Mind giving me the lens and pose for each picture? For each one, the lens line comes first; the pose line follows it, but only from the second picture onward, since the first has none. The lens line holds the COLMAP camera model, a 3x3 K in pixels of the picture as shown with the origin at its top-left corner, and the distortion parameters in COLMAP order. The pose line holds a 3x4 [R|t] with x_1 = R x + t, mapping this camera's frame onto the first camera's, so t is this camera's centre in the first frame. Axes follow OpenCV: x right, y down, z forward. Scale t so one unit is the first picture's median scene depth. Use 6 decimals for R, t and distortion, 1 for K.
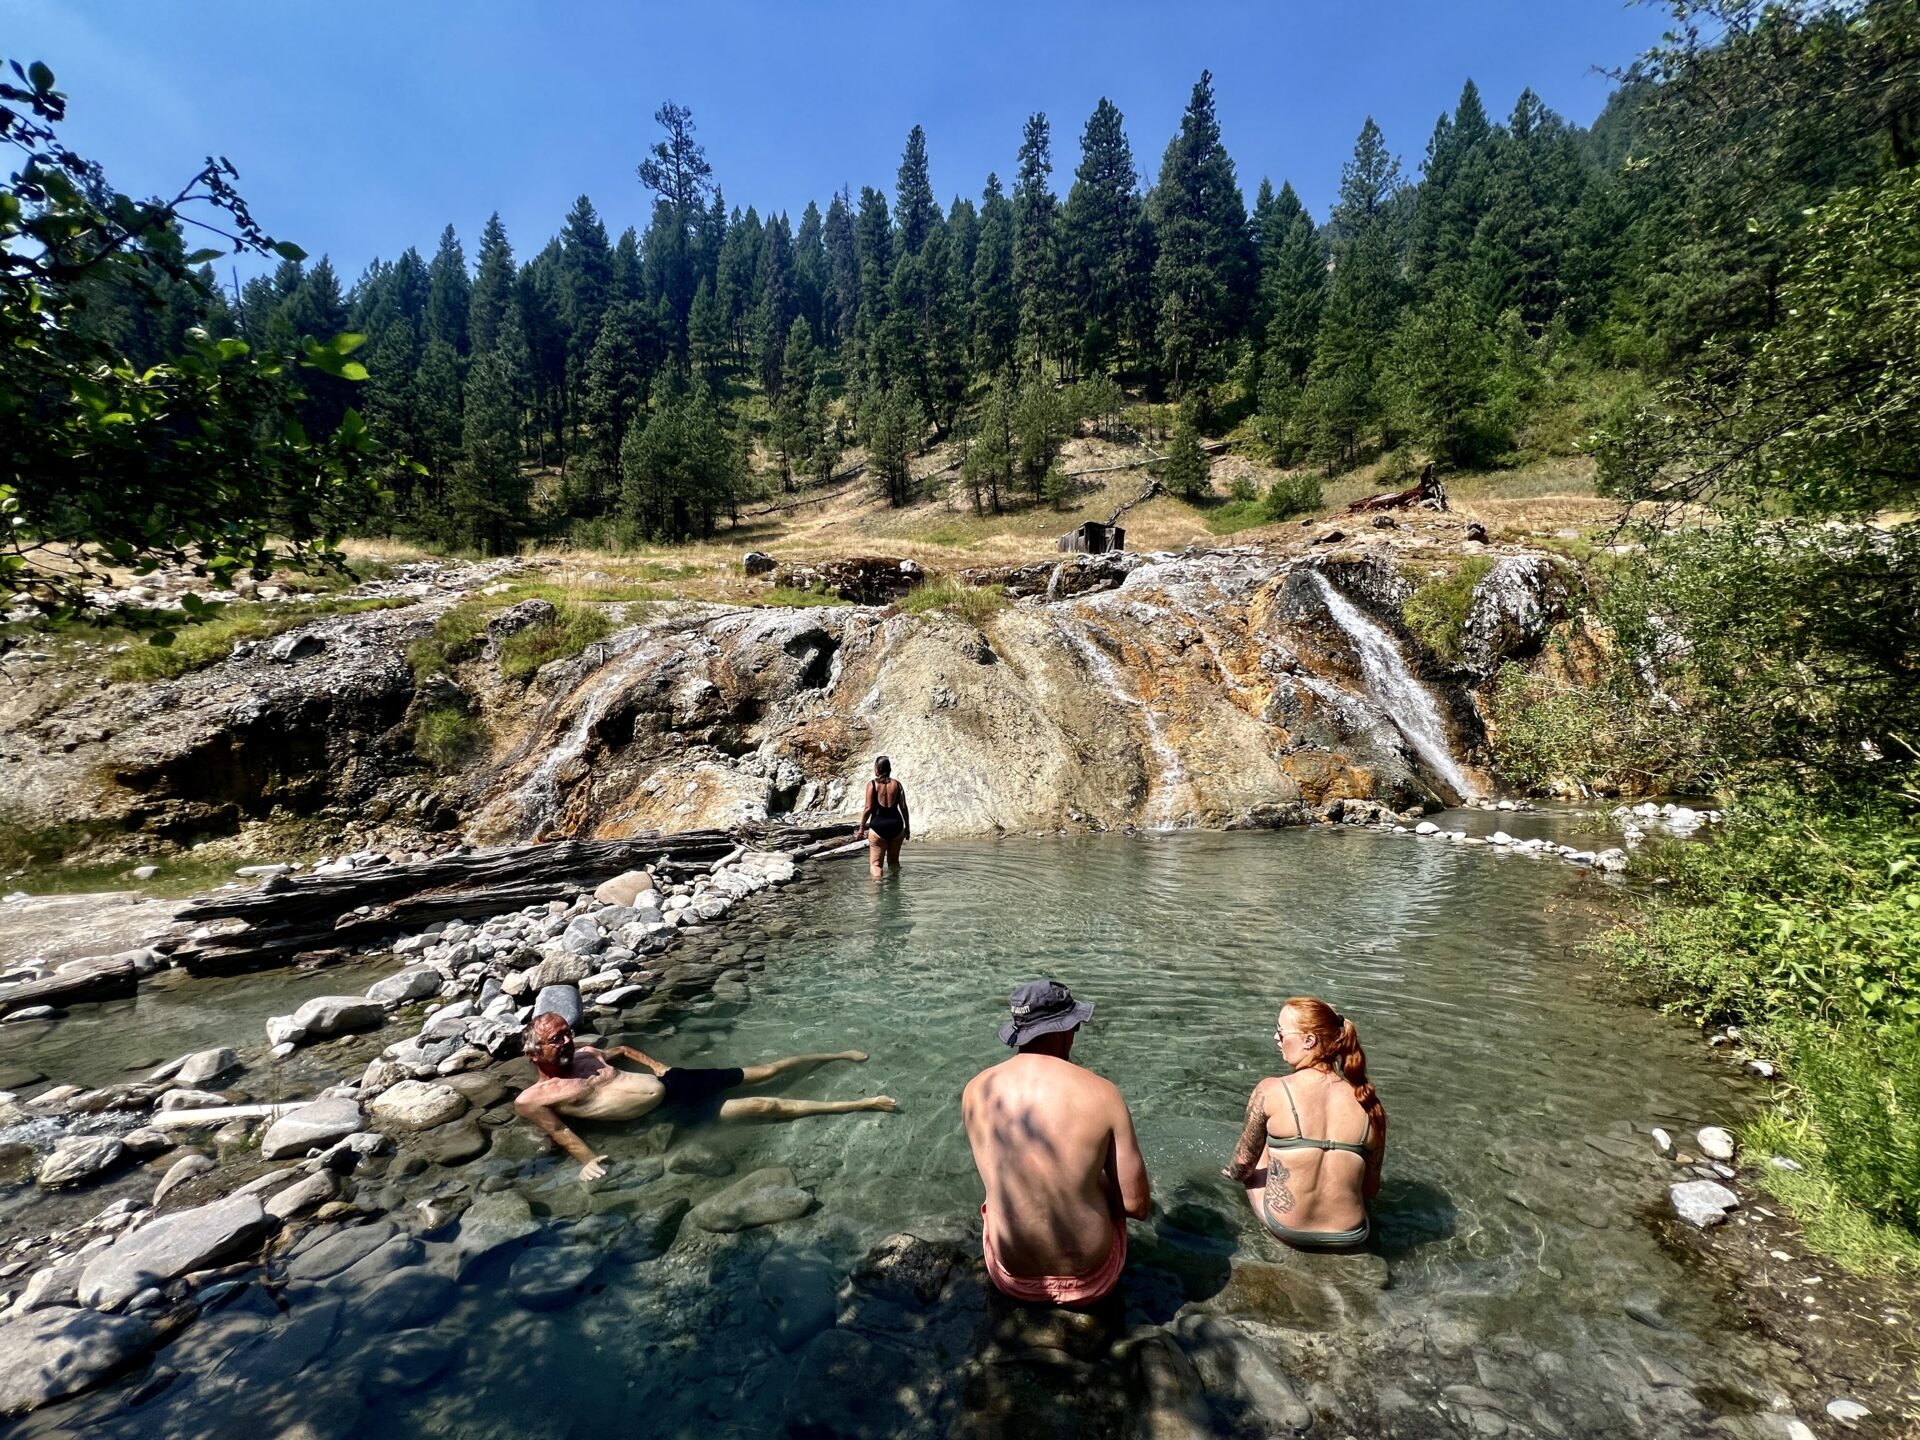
lens RADIAL K [[775.5, 0, 960.1], [0, 775.5, 720.1], [0, 0, 1]] dist [-0.002261, 0.000923]
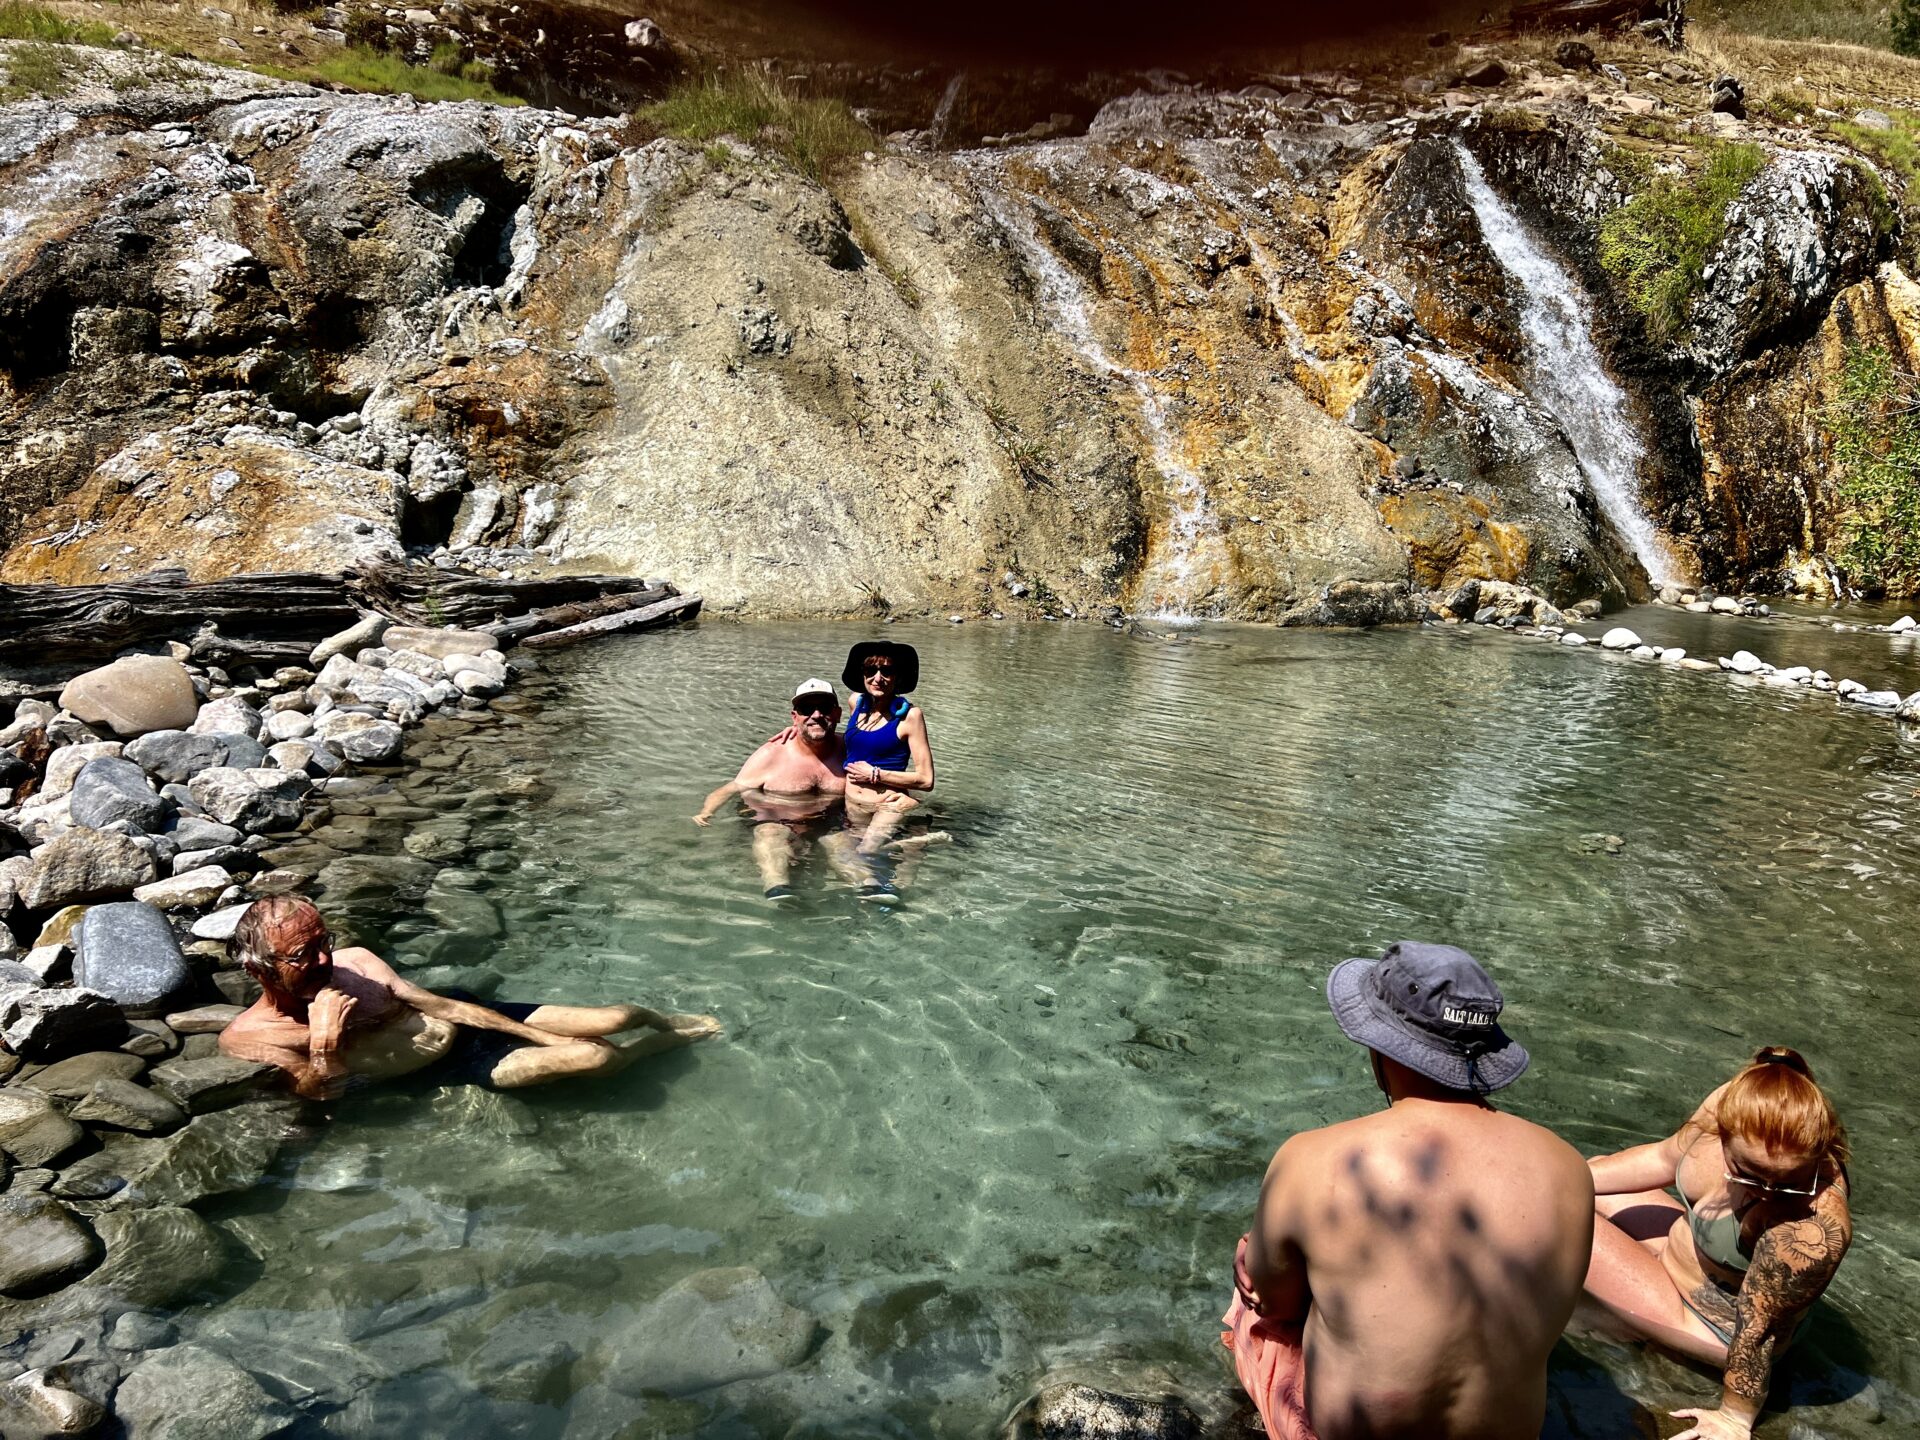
lens RADIAL K [[1445.8, 0, 962.0], [0, 1445.8, 735.8], [0, 0, 1]] dist [0.058486, -0.064915]
pose [[0.980288, 0.032211, 0.194931, -0.010714], [-0.076288, 0.971815, 0.223061, 0.000754], [-0.182251, -0.233535, 0.955116, 0.005405]]
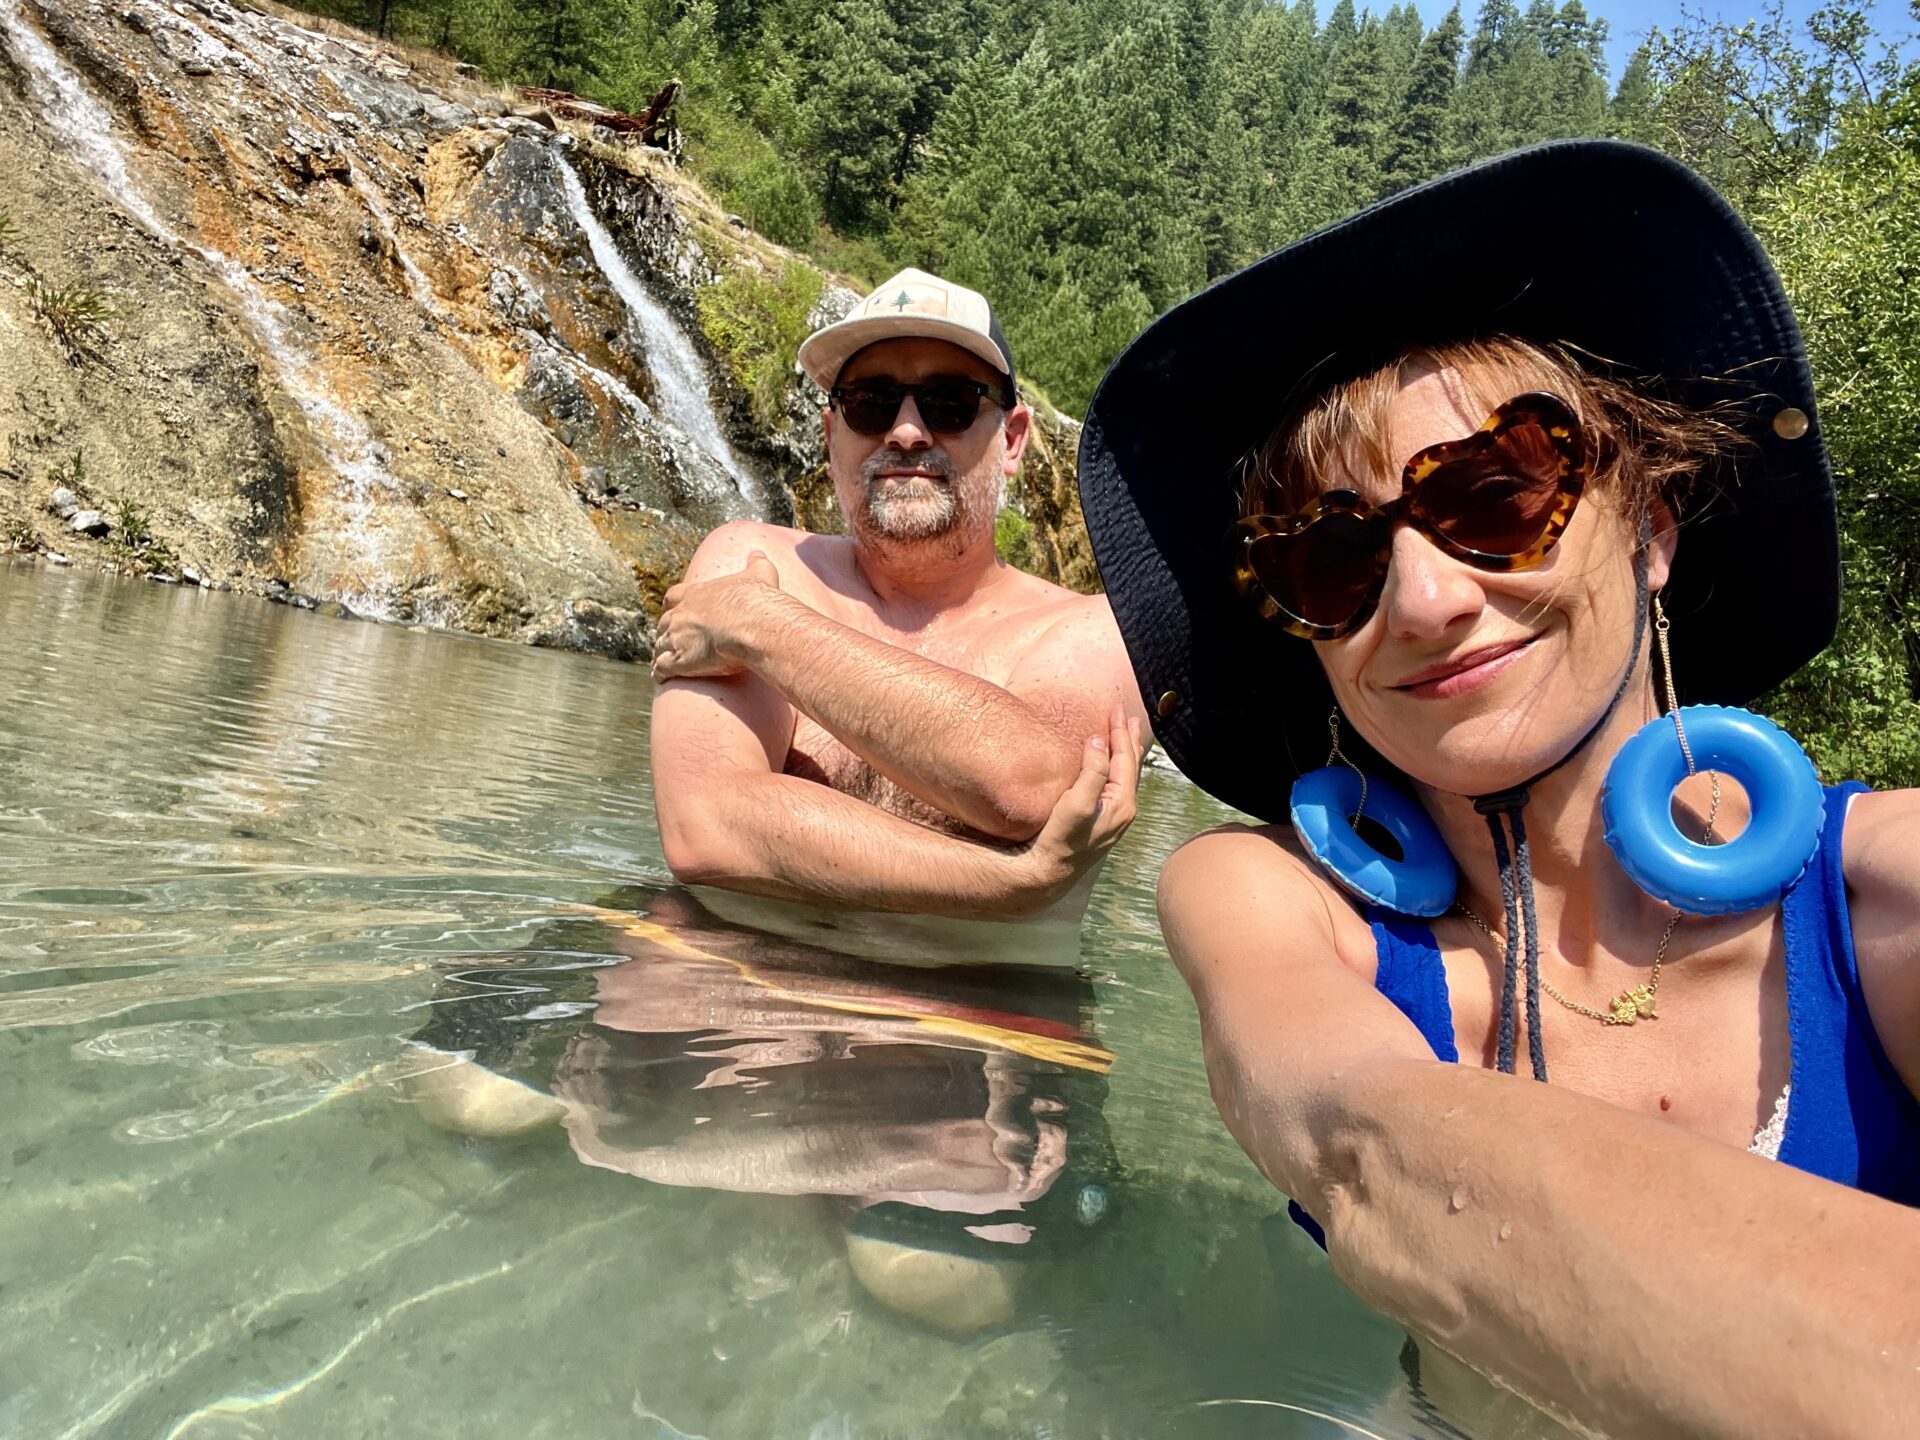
lens RADIAL K [[1340.0, 0, 1028.9], [0, 1340.0, 752.0], [0, 0, 1]] dist [0.019847, -0.031917]
pose [[0.507431, 0.085200, 0.857470, -0.012468], [-0.203308, 0.978843, 0.023054, 0.017448], [-0.837365, -0.186029, 0.514017, 0.061068]]
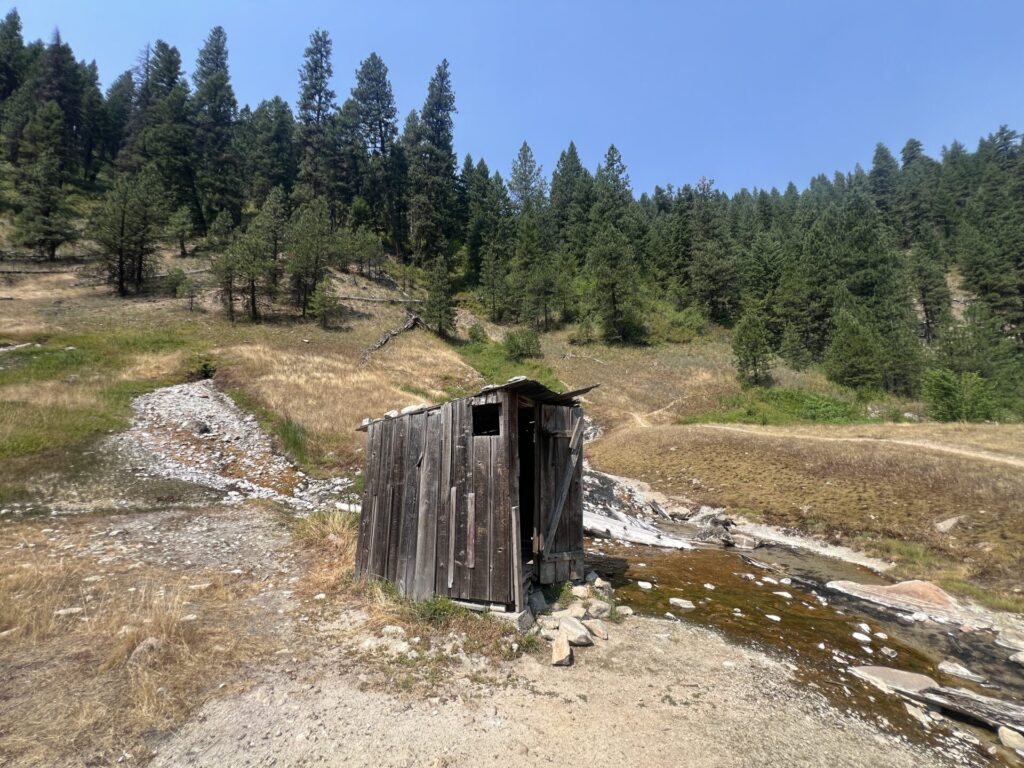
lens RADIAL K [[413.6, 0, 511.9], [0, 413.6, 387.3], [0, 0, 1]] dist [-0.002261, 0.000923]
pose [[0.837991, 0.075015, 0.540504, 0.039651], [0.006343, 0.989100, -0.147109, -0.099363], [-0.545648, 0.126705, 0.828381, 0.378352]]
